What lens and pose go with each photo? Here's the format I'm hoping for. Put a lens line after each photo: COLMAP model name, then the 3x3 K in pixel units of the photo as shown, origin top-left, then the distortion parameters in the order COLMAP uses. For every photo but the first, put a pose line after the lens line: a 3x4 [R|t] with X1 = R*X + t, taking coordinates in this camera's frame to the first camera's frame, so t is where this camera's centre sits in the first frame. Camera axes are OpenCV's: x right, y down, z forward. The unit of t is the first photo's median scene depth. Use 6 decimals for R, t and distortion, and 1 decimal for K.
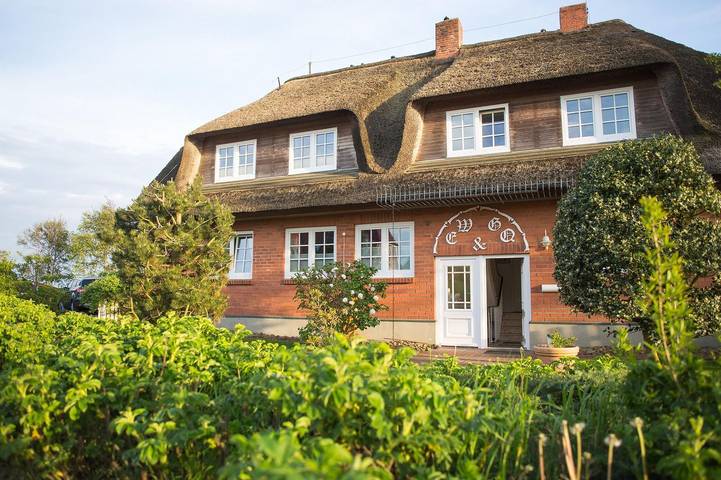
lens RADIAL K [[477.7, 0, 360.5], [0, 477.7, 240.0], [0, 0, 1]] dist [-0.038006, 0.002880]
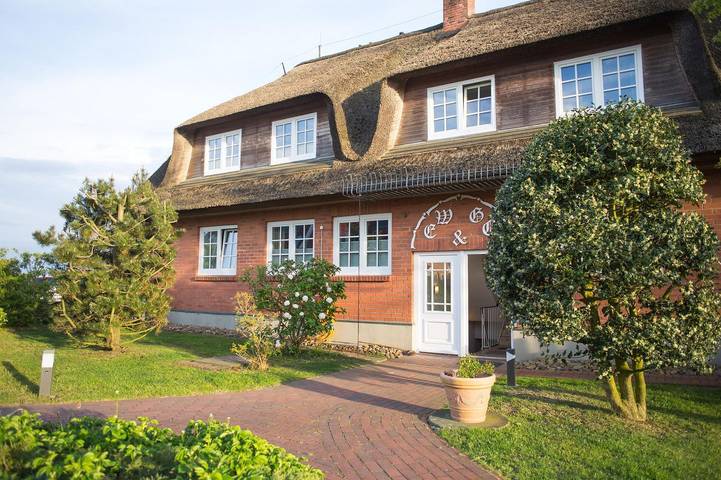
lens RADIAL K [[477.7, 0, 360.5], [0, 477.7, 240.0], [0, 0, 1]] dist [-0.038006, 0.002880]
pose [[0.989638, -0.009155, -0.143293, 0.183343], [0.013094, 0.999561, 0.026567, -0.012717], [0.142987, -0.028168, 0.989324, 0.098529]]
